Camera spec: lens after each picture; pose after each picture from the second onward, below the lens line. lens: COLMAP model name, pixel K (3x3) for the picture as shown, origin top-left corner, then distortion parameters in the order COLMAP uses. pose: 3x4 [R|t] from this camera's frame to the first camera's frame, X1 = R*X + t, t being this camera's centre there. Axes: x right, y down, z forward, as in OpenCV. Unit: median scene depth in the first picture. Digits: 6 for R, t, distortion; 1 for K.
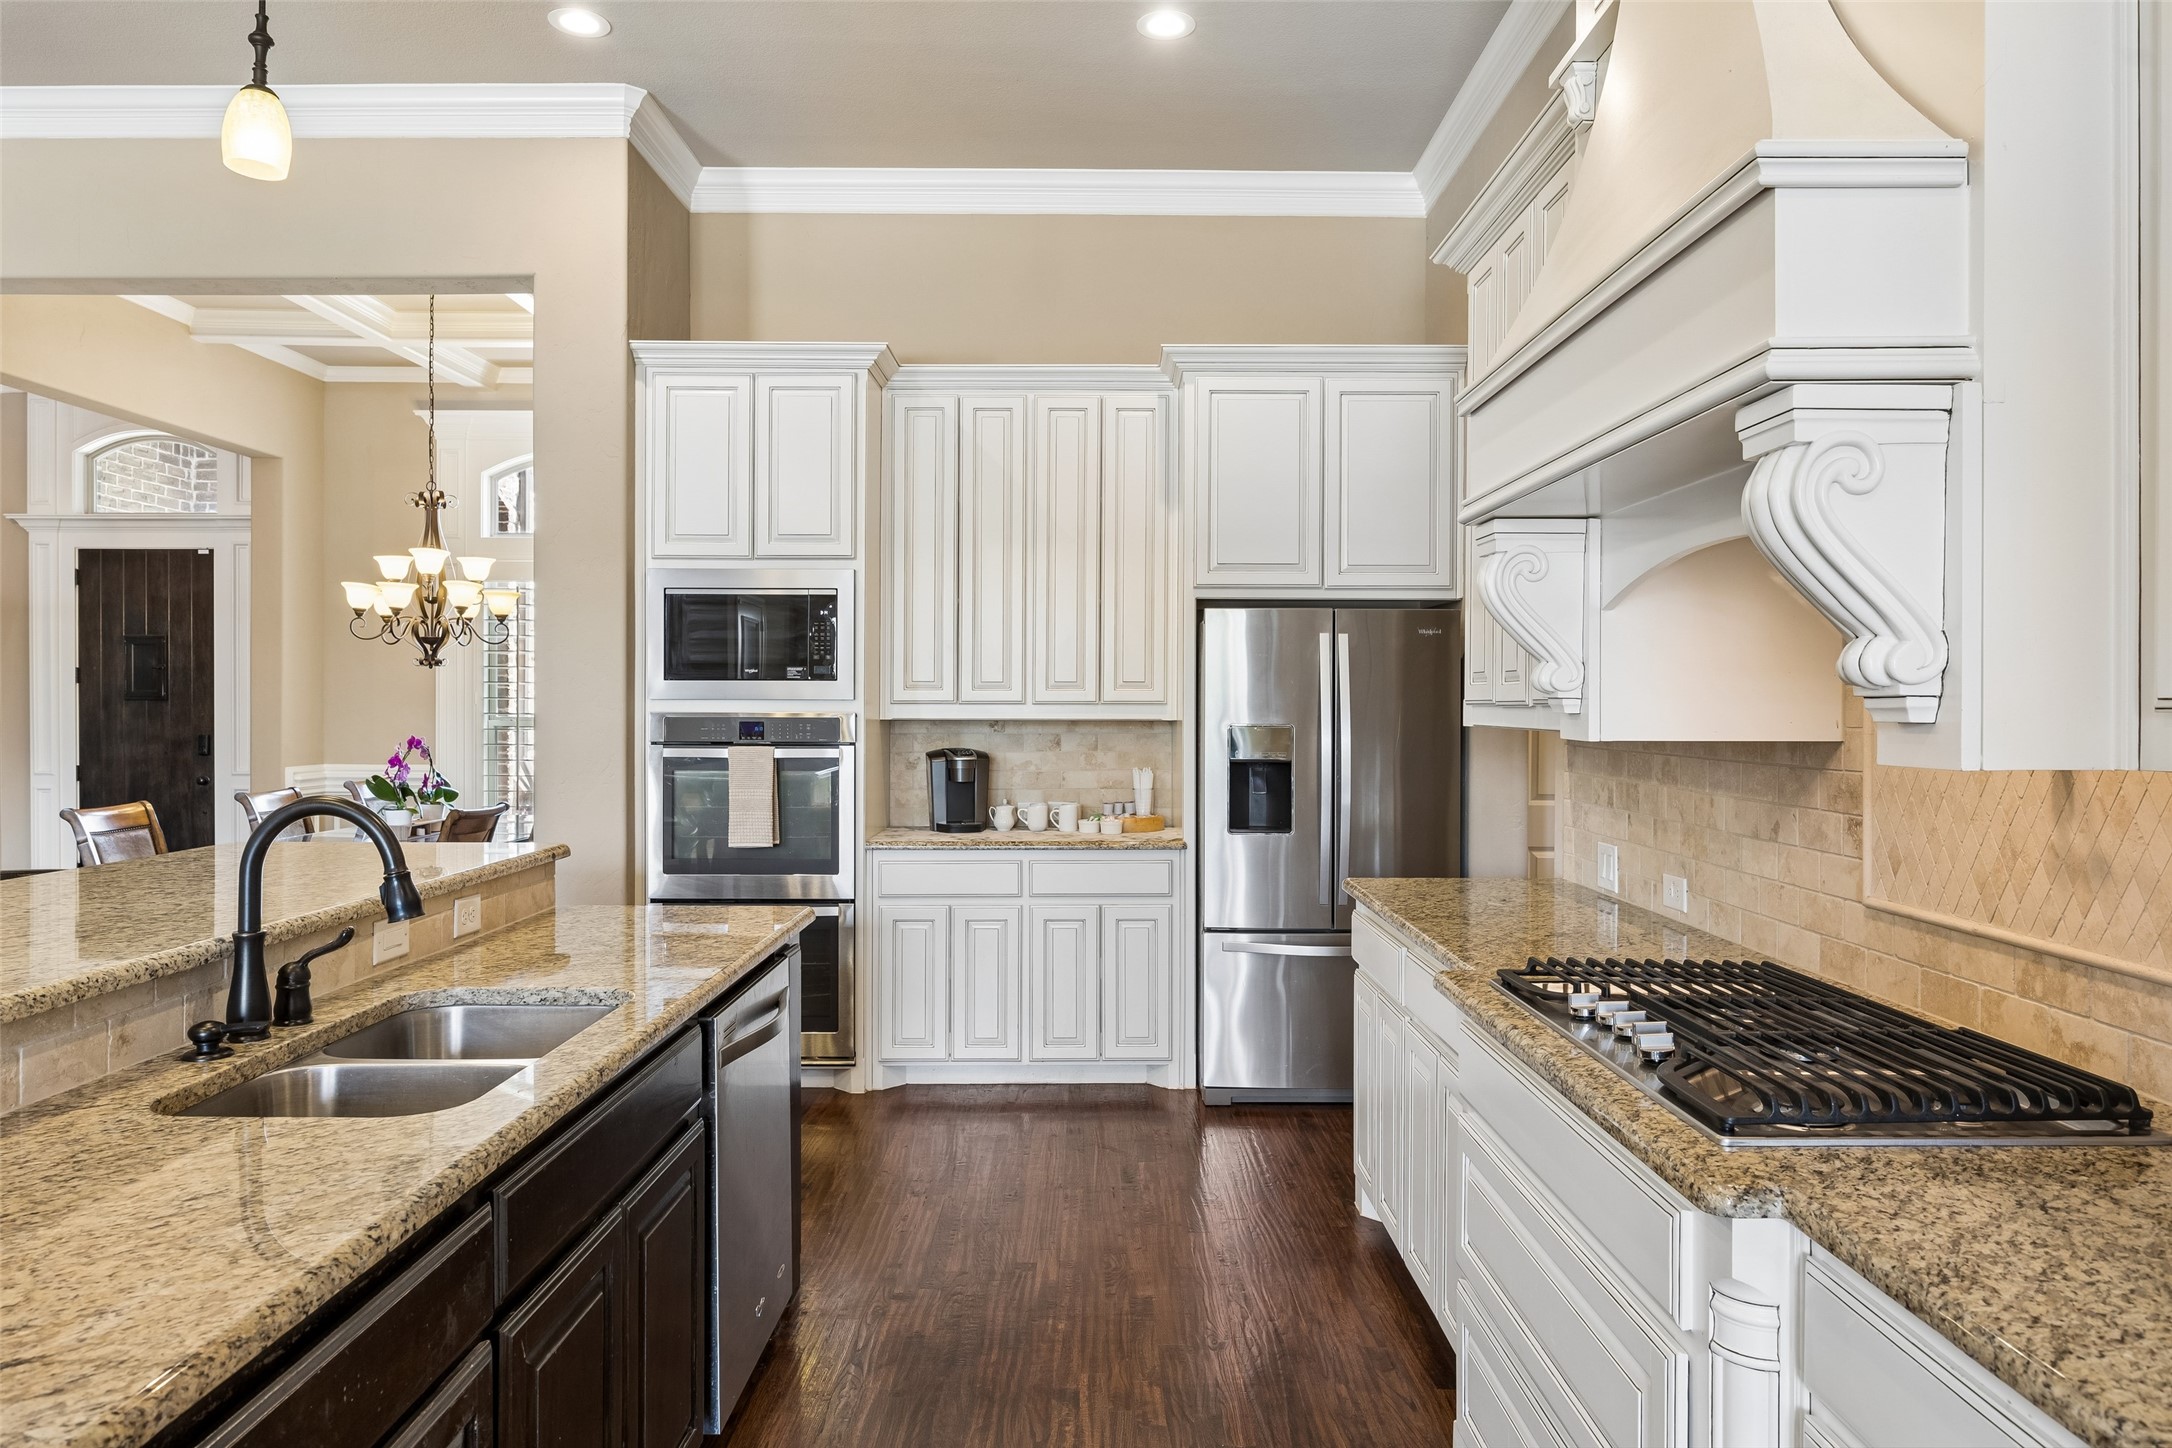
lens RADIAL K [[1381.1, 0, 1084.1], [0, 1381.1, 701.9], [0, 0, 1]] dist [0.005891, 0.002385]
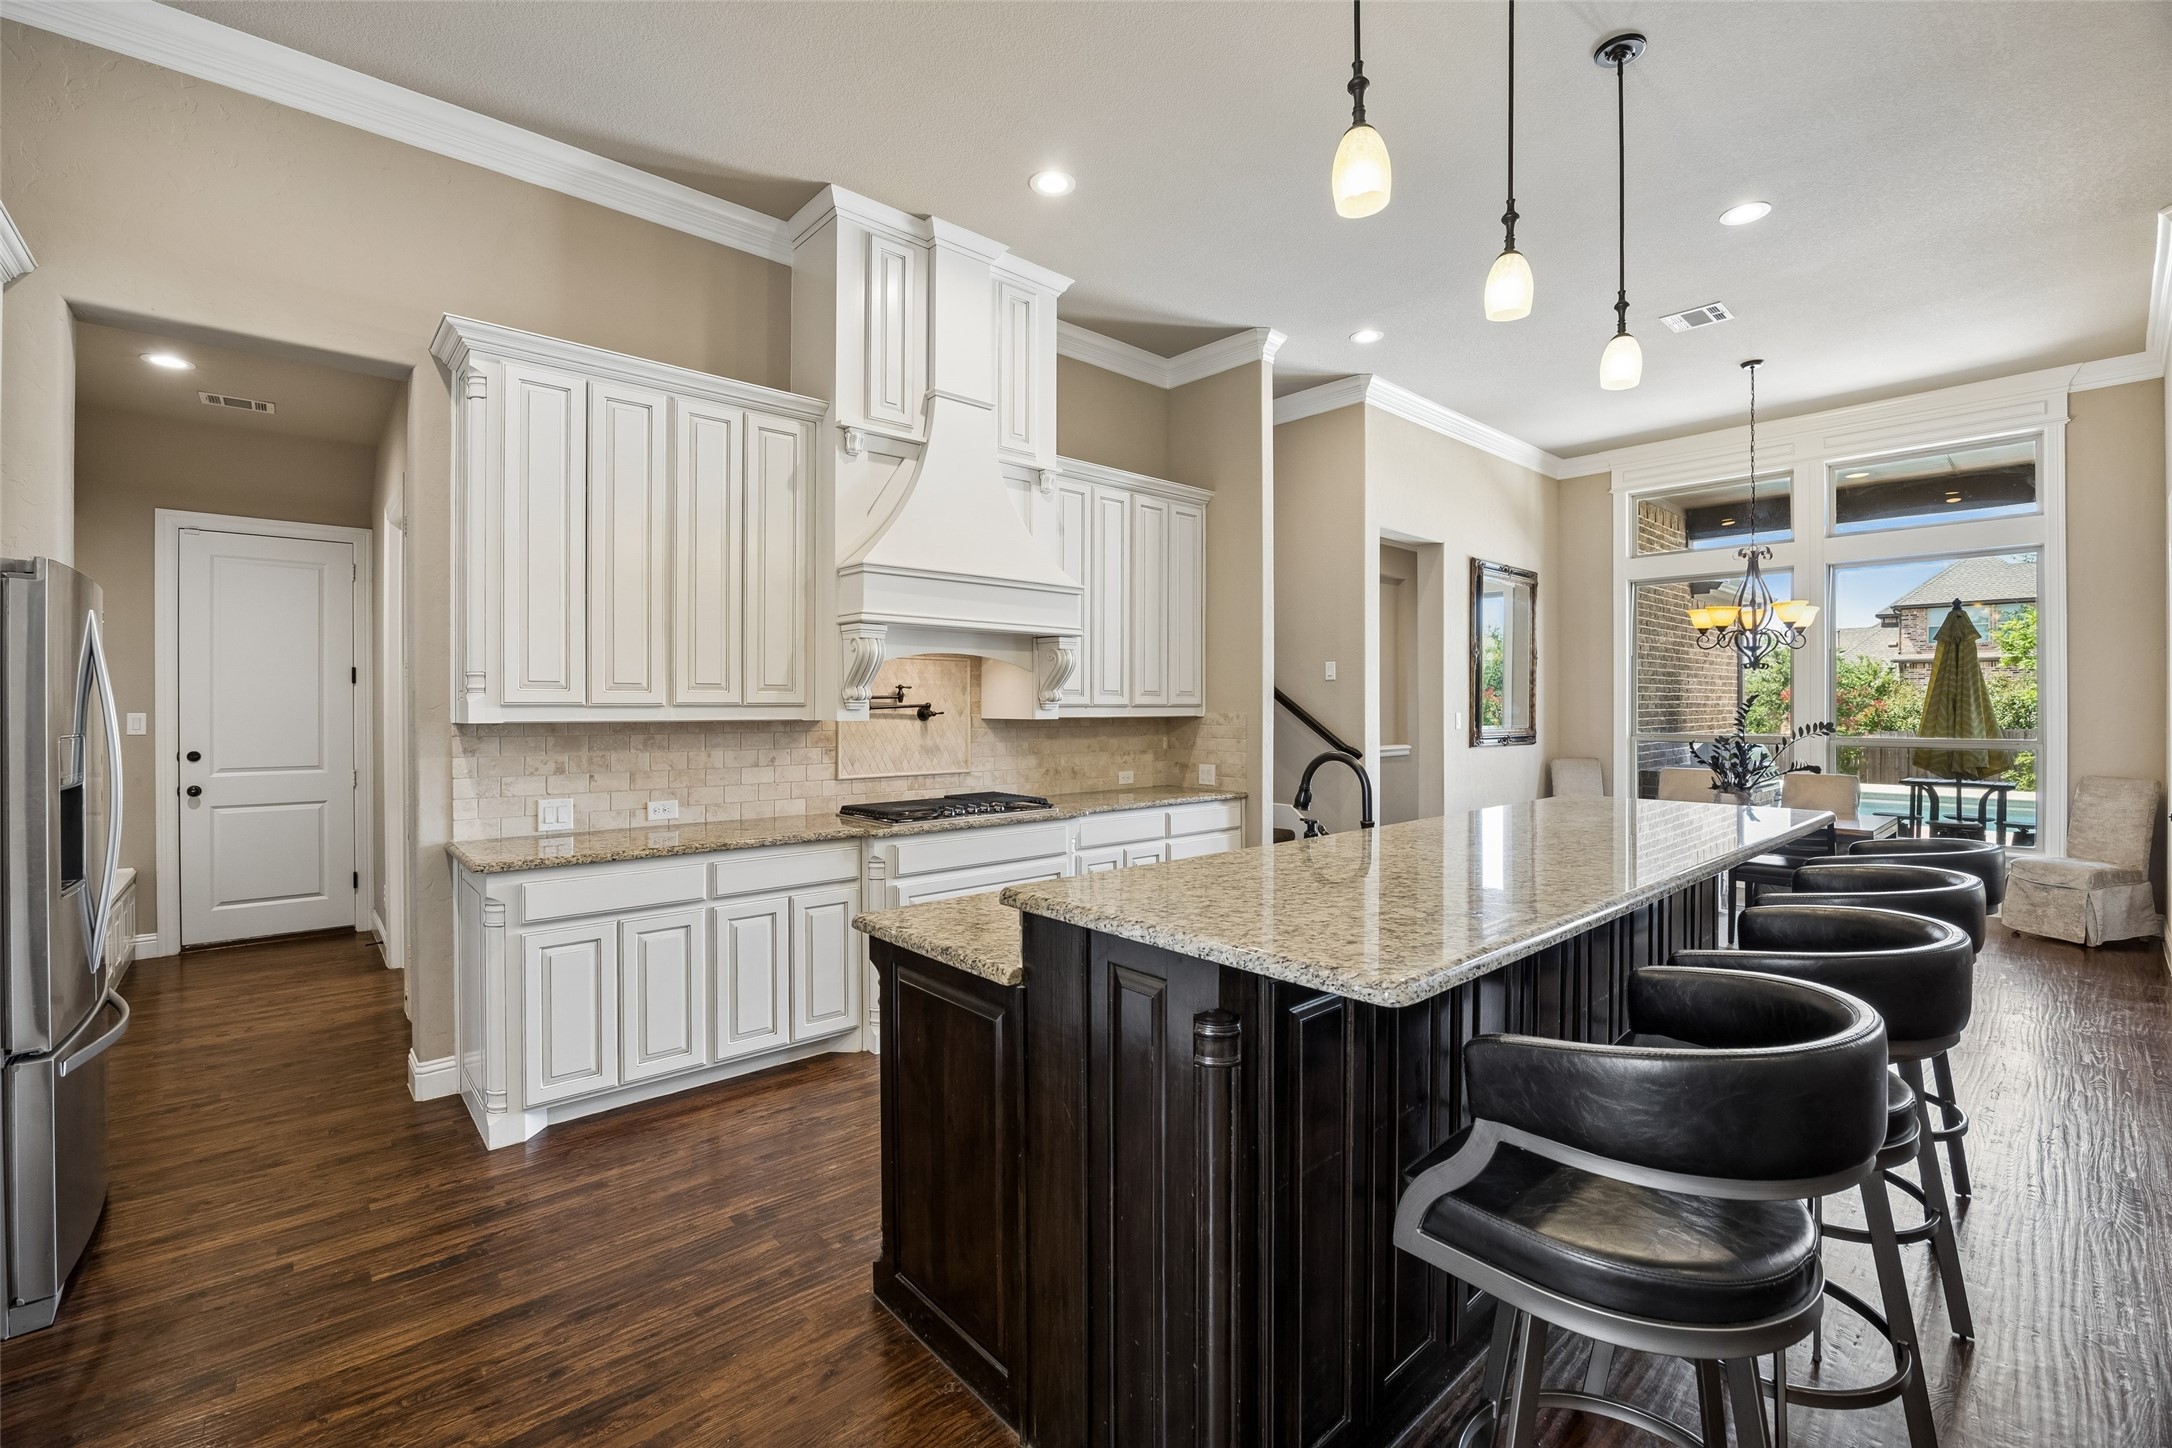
lens RADIAL K [[930.6, 0, 1100.6], [0, 930.6, 705.3], [0, 0, 1]] dist [-0.023249, 0.001407]
pose [[-0.671589, -0.004434, 0.740911, -0.562773], [-0.004410, 0.999988, 0.001987, -0.001189], [-0.740911, -0.001933, -0.671600, 0.931353]]
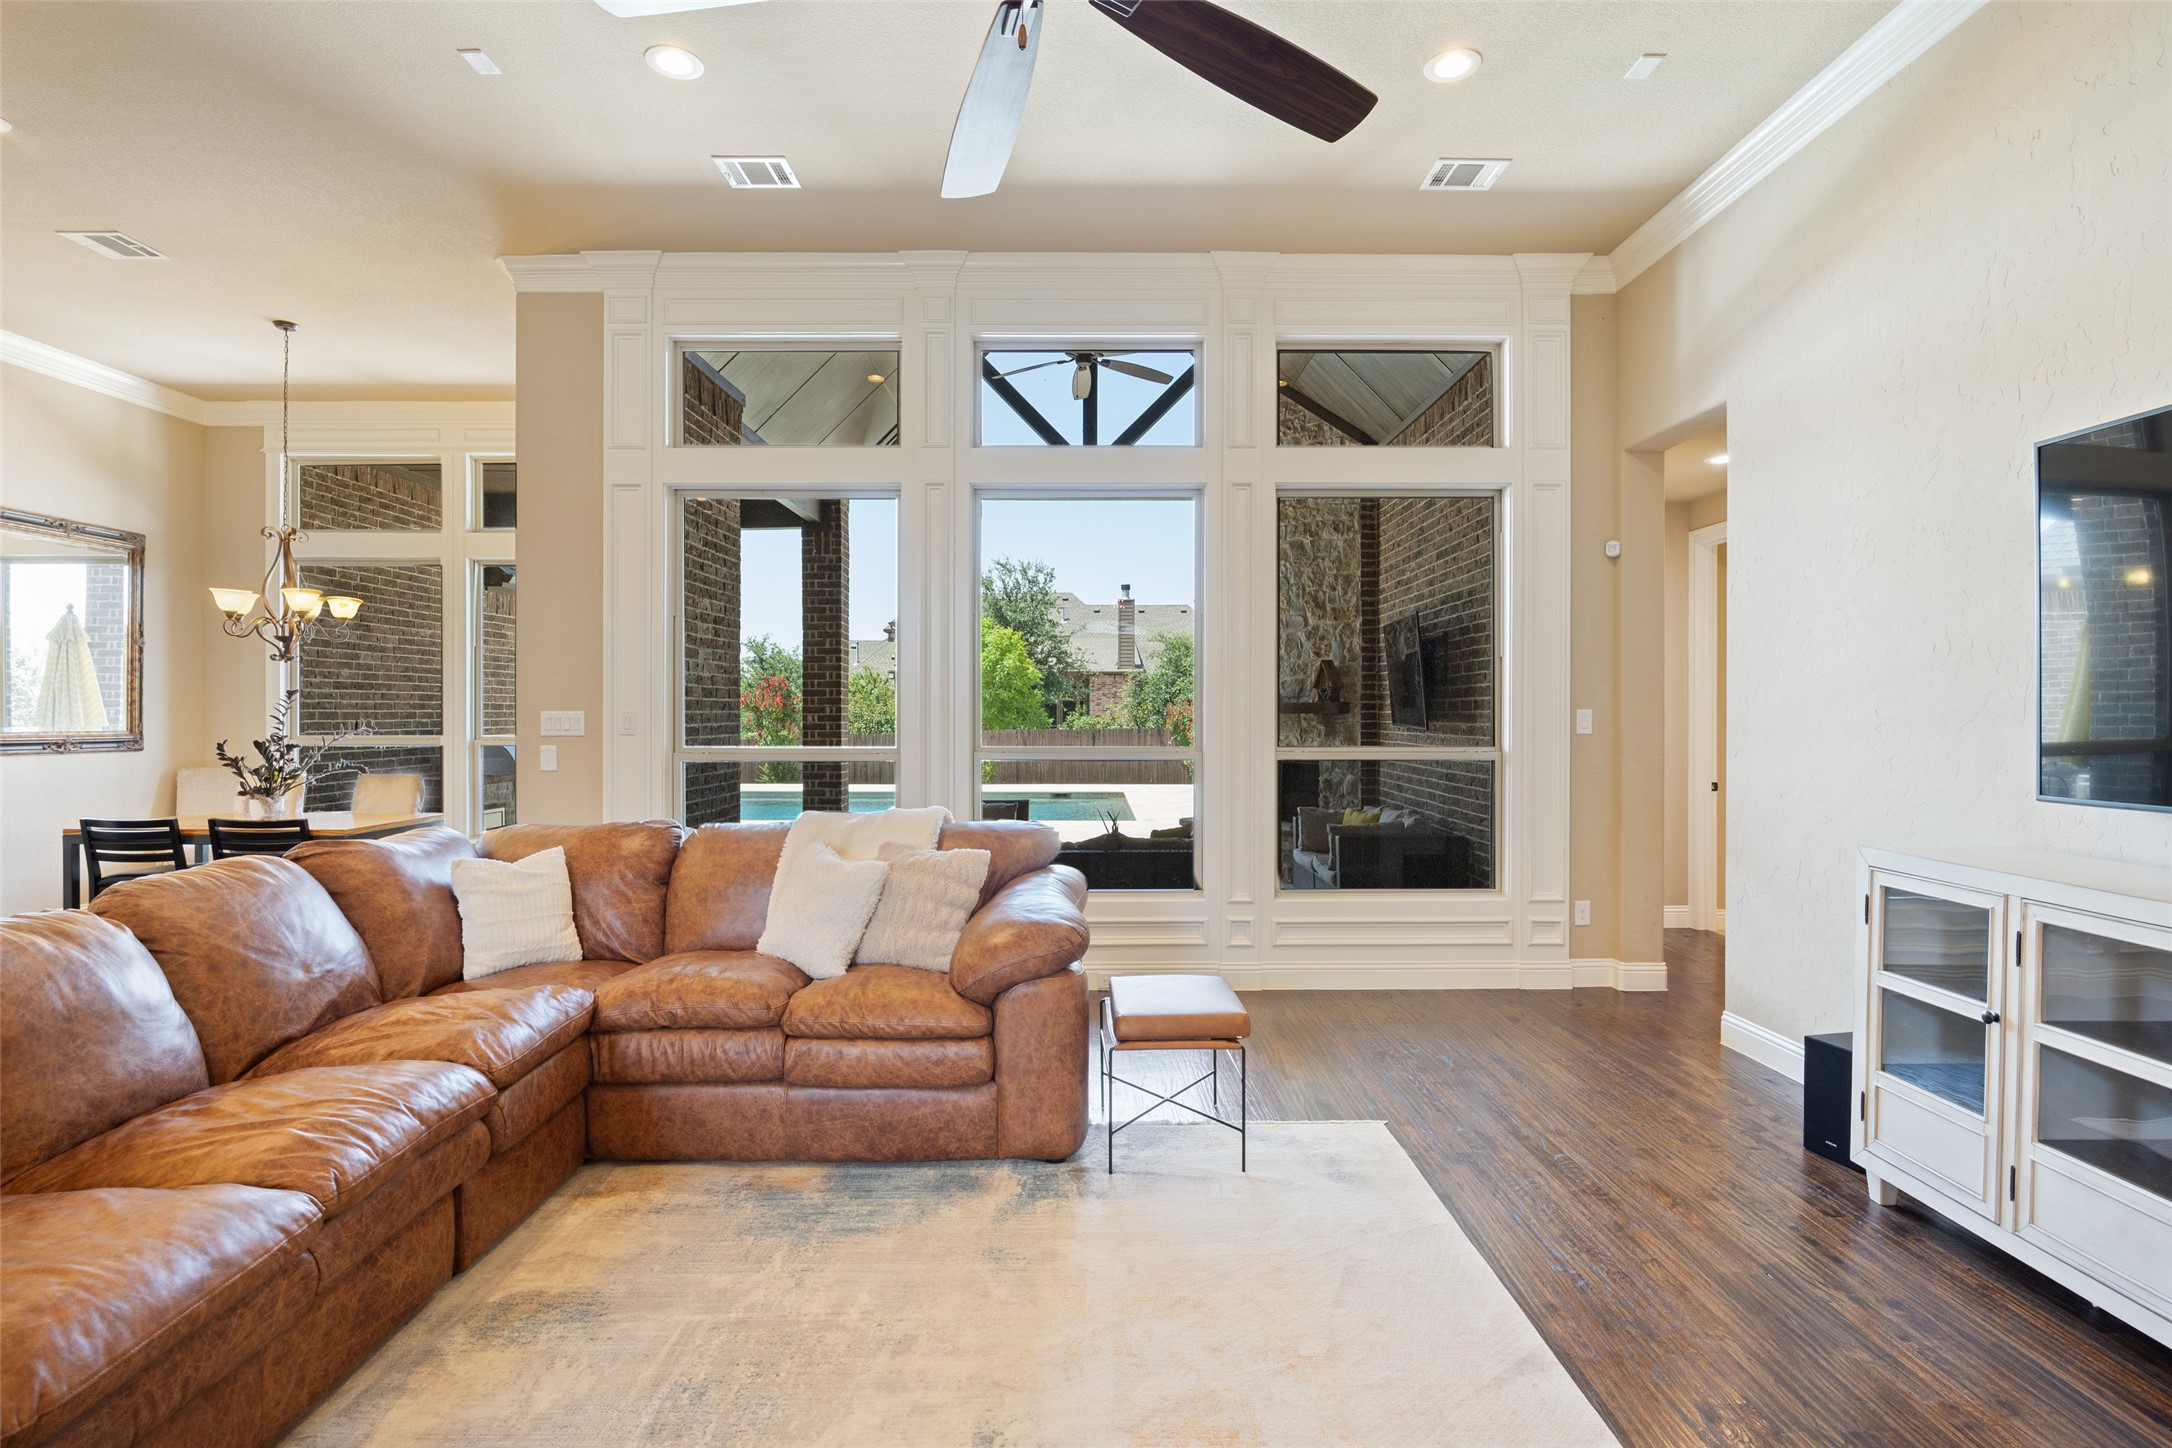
lens RADIAL K [[1058.7, 0, 1093.3], [0, 1058.7, 724.9], [0, 0, 1]] dist [-0.017086, 0.001526]
pose [[-0.999887, -0.008138, -0.012653, -1.191817], [-0.008210, 0.999950, 0.005704, 0.011610], [0.012606, 0.005807, -0.999904, 0.751740]]
